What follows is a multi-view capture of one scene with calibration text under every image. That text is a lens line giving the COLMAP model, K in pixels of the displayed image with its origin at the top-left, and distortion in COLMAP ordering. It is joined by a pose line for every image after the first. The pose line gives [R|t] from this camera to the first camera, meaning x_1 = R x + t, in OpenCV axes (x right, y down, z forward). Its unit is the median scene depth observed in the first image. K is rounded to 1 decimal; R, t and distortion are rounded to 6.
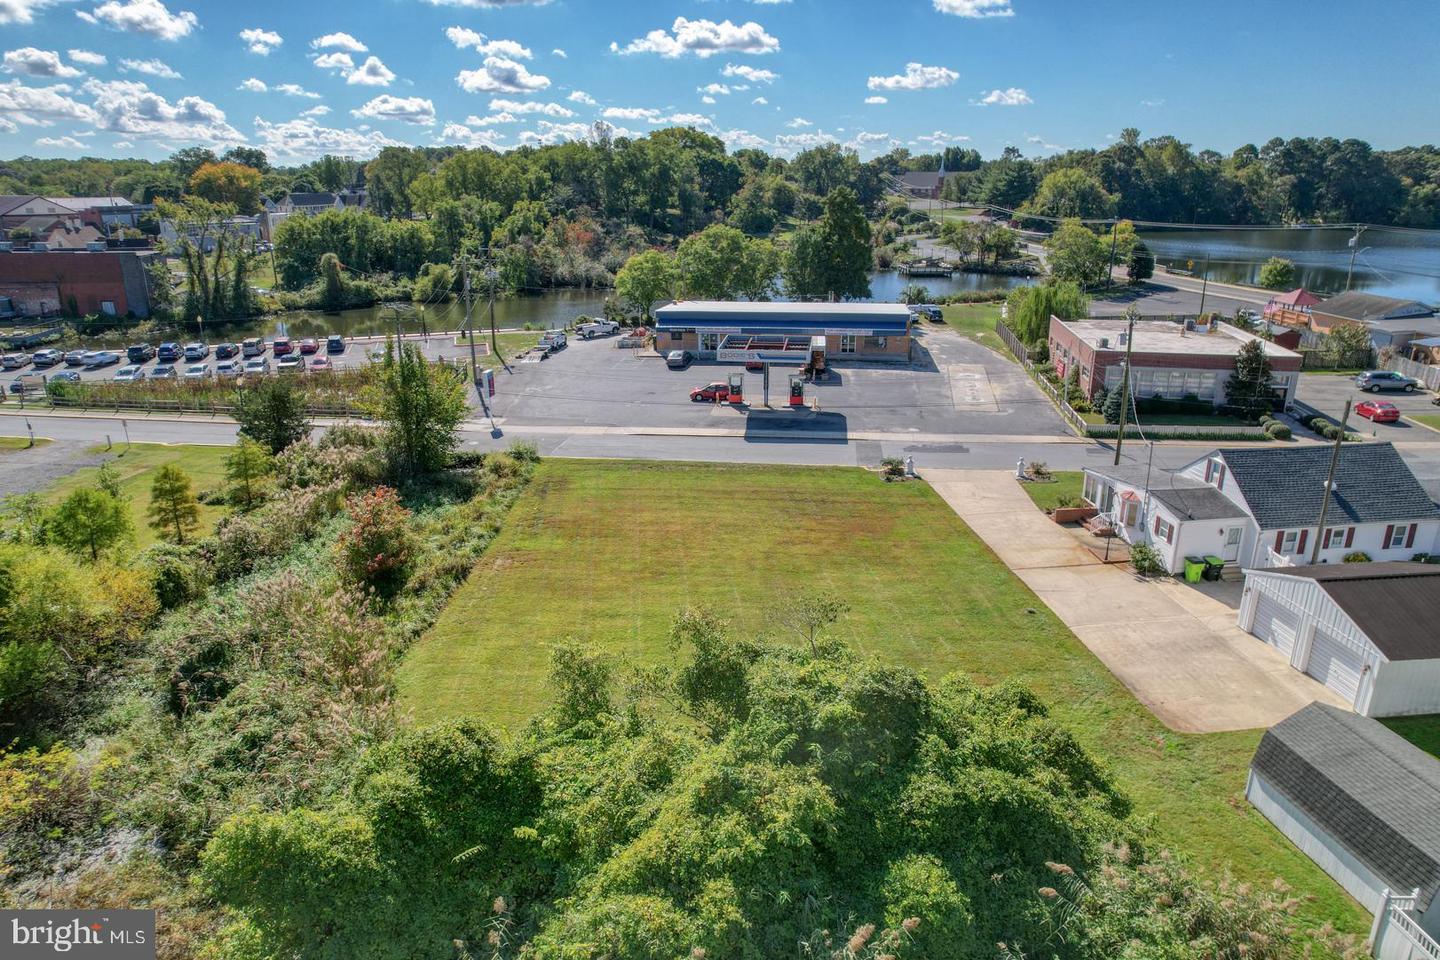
lens RADIAL K [[913.0, 0, 713.2], [0, 913.0, 477.6], [0, 0, 1]] dist [-0.071813, 0.058310]
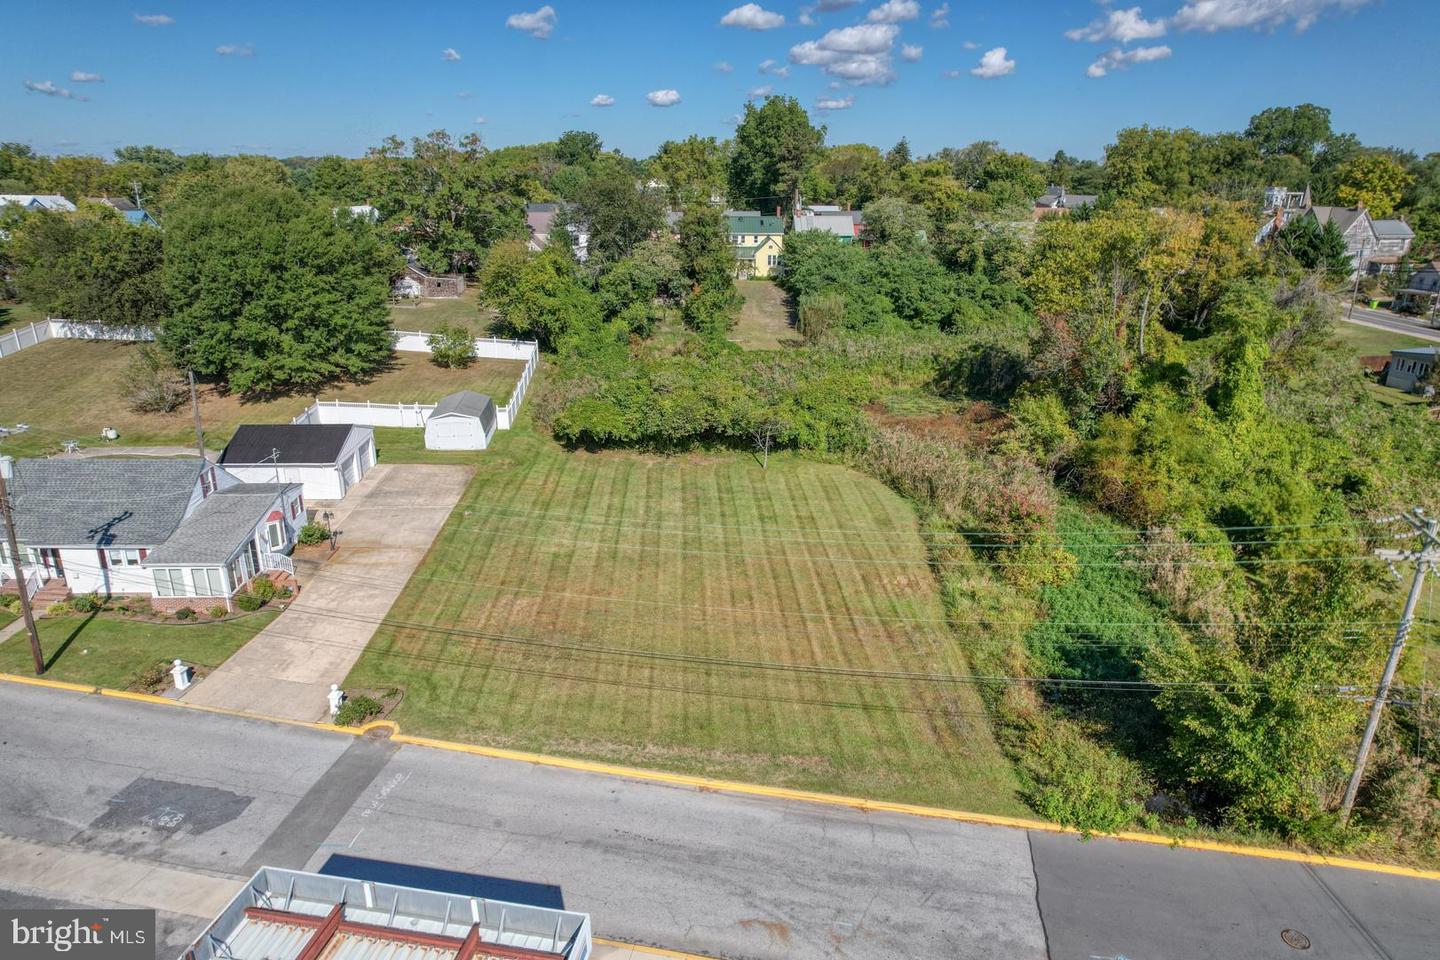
lens RADIAL K [[913.0, 0, 713.2], [0, 913.0, 477.6], [0, 0, 1]] dist [-0.071813, 0.058310]
pose [[-0.998693, -0.009390, 0.050242, -0.054847], [0.022669, 0.799635, 0.600059, -0.488103], [-0.045809, 0.600413, -0.798377, 1.424251]]
